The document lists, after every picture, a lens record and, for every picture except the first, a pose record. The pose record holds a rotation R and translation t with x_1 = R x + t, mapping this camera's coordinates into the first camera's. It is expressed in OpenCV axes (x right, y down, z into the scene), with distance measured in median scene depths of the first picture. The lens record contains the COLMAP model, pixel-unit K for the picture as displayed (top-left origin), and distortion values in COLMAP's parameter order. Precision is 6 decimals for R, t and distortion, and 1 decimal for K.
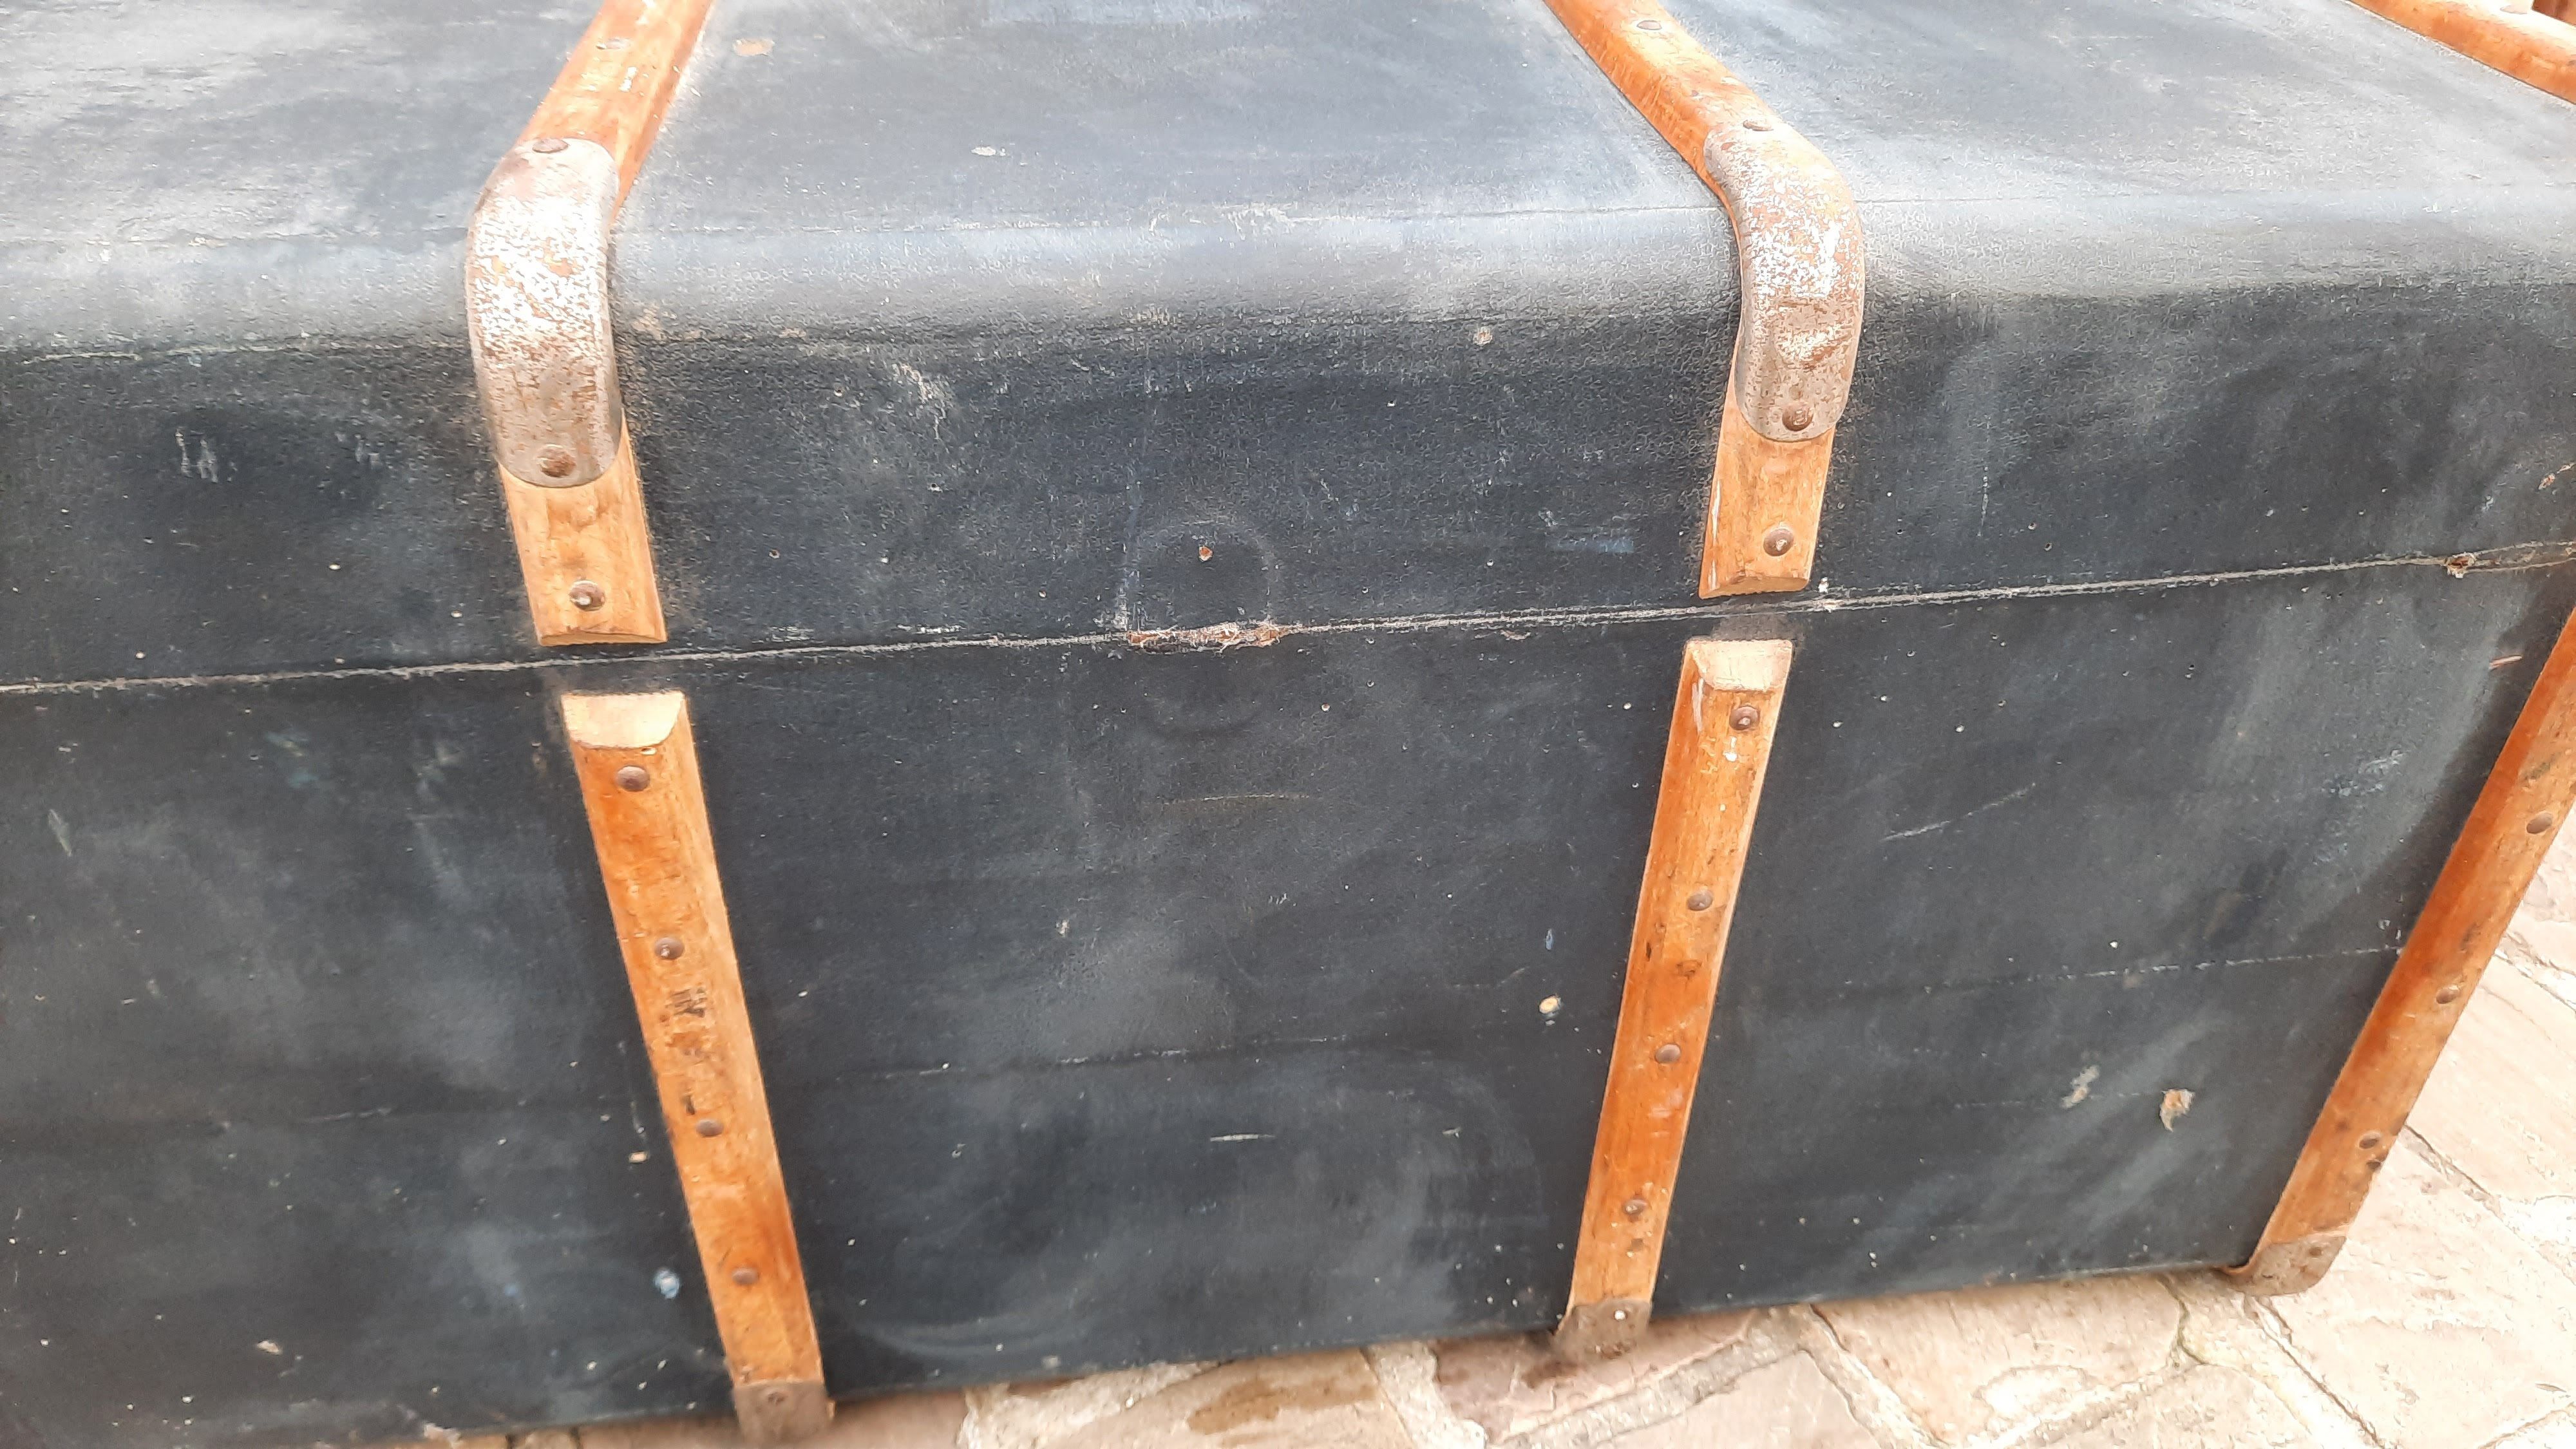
lens RADIAL K [[1890.9, 0, 1290.5], [0, 1890.9, 715.3], [0, 0, 1]] dist [0.046488, -0.051253]
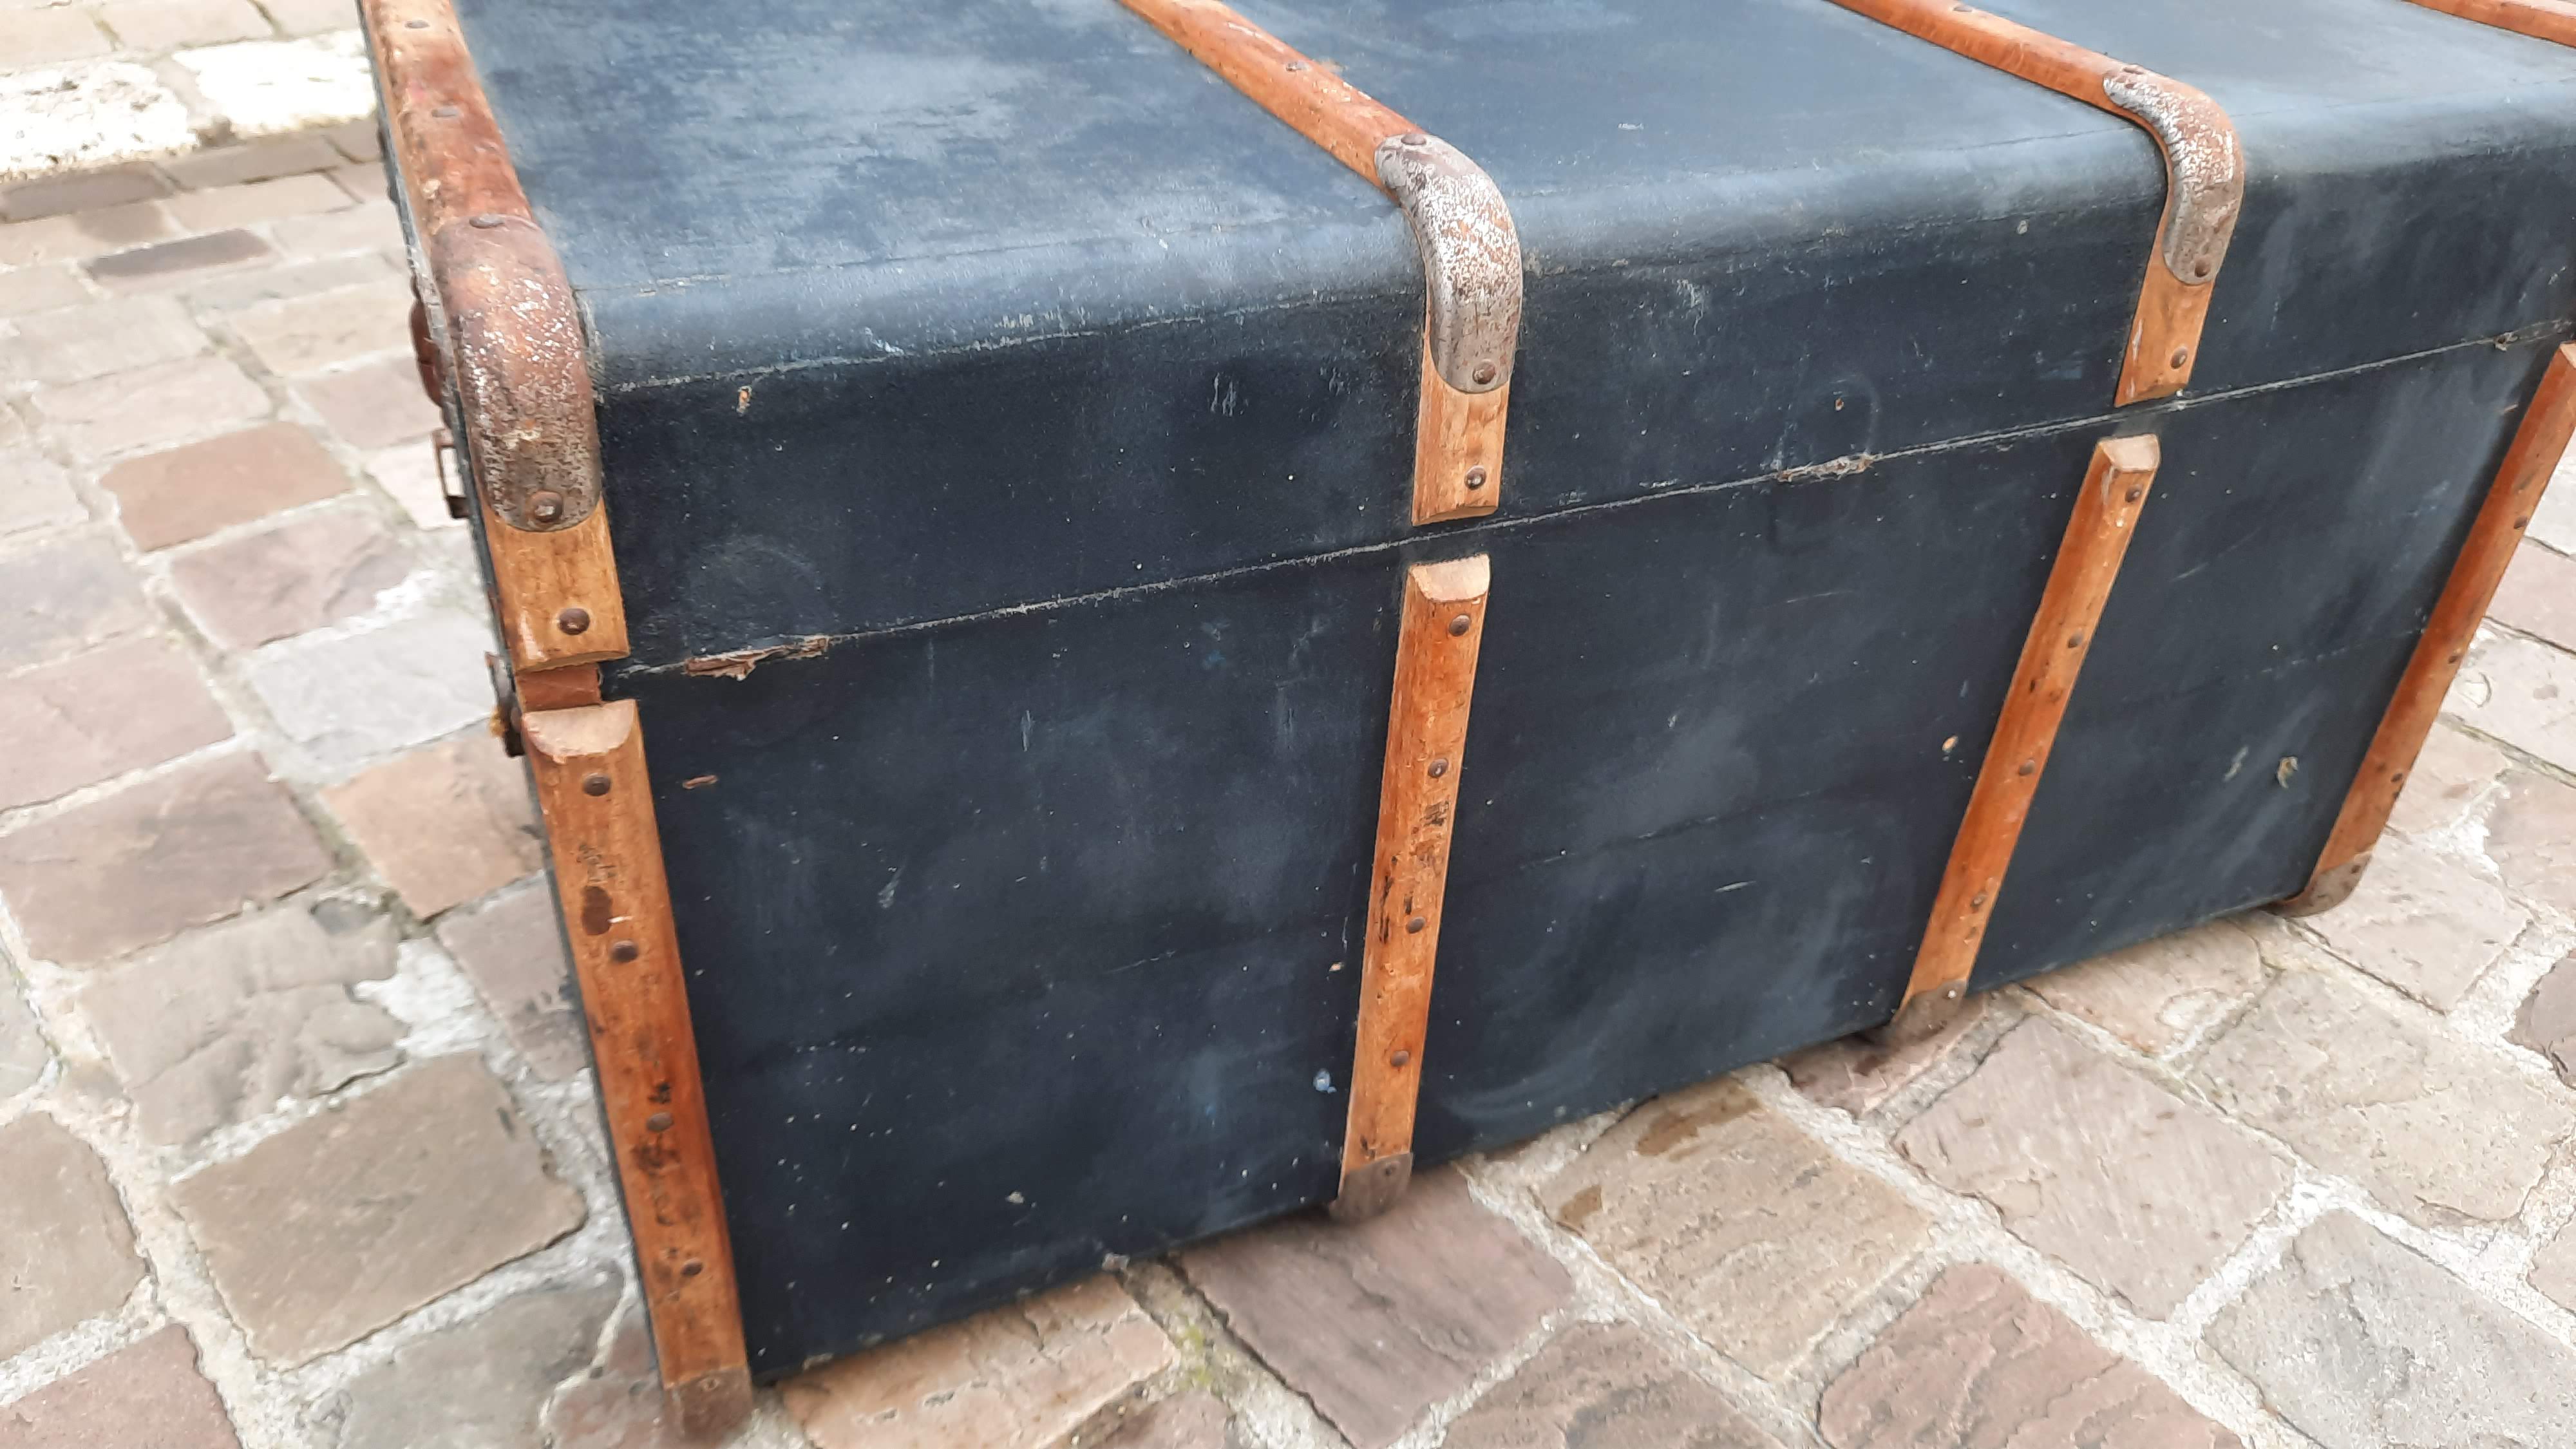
lens RADIAL K [[1890.9, 0, 1290.5], [0, 1890.9, 715.3], [0, 0, 1]] dist [0.046488, -0.051253]
pose [[0.956981, -0.142404, 0.252800, -0.771700], [0.144360, 0.989465, 0.010892, 0.061741], [-0.251688, 0.026071, 0.967457, -0.215447]]
